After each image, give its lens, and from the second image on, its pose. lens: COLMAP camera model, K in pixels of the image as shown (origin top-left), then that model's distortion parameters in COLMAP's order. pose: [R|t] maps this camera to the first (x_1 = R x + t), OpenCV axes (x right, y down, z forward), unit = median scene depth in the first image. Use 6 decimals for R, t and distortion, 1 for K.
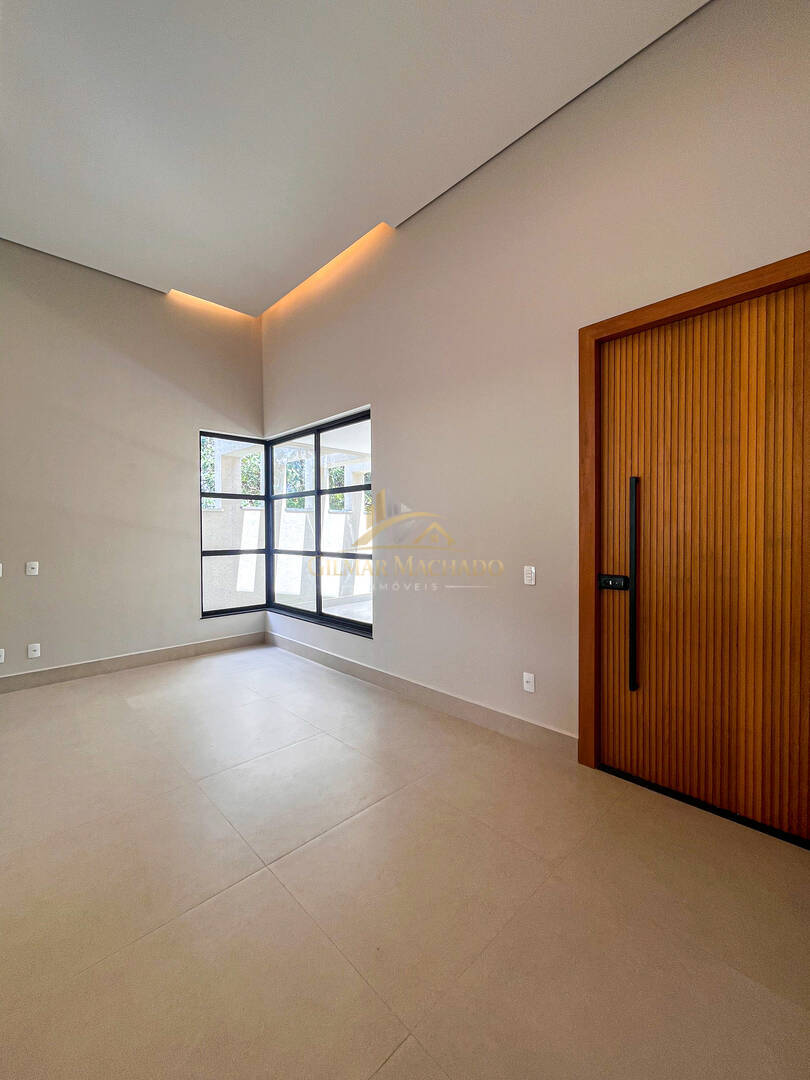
lens RADIAL K [[441.0, 0, 402.6], [0, 441.0, 537.3], [0, 0, 1]] dist [0.001322, 0.000069]
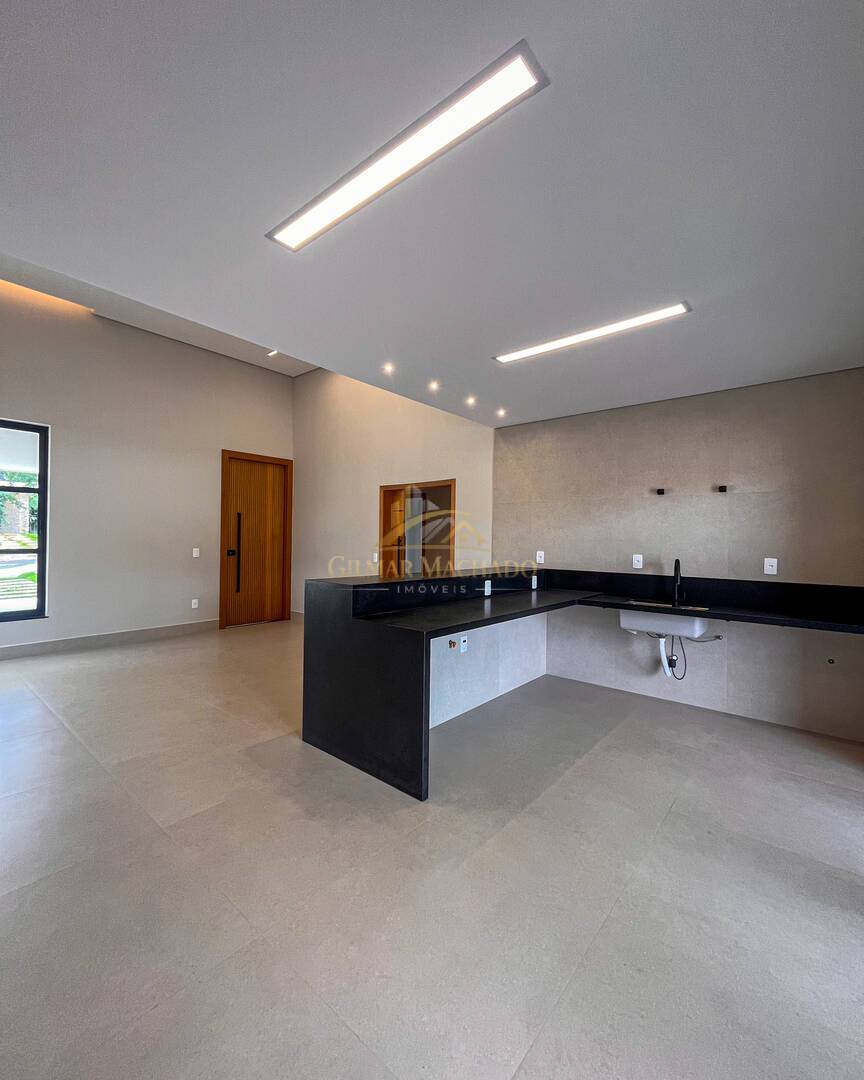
lens RADIAL K [[467.9, 0, 430.5], [0, 467.9, 536.7], [0, 0, 1]] dist [-0.003020, -0.000305]
pose [[-0.101428, 0.008228, 0.994809, -1.039165], [0.005359, 0.999956, -0.007724, 0.016143], [-0.994828, 0.004548, -0.101468, 0.057946]]
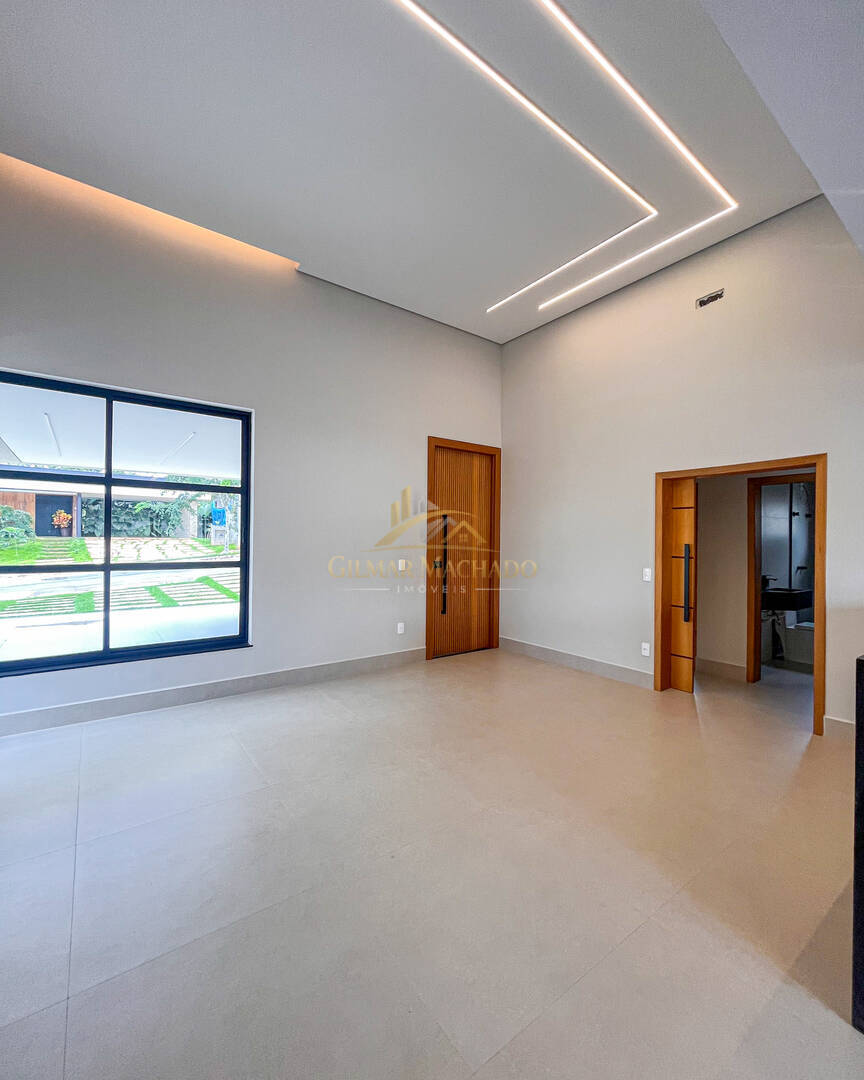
lens RADIAL K [[467.9, 0, 430.5], [0, 467.9, 536.7], [0, 0, 1]] dist [-0.003020, -0.000305]
pose [[0.136826, 0.013800, 0.990499, -0.750535], [0.005911, 0.999874, -0.014747, 0.002019], [-0.990577, 0.007873, 0.136727, 0.327763]]
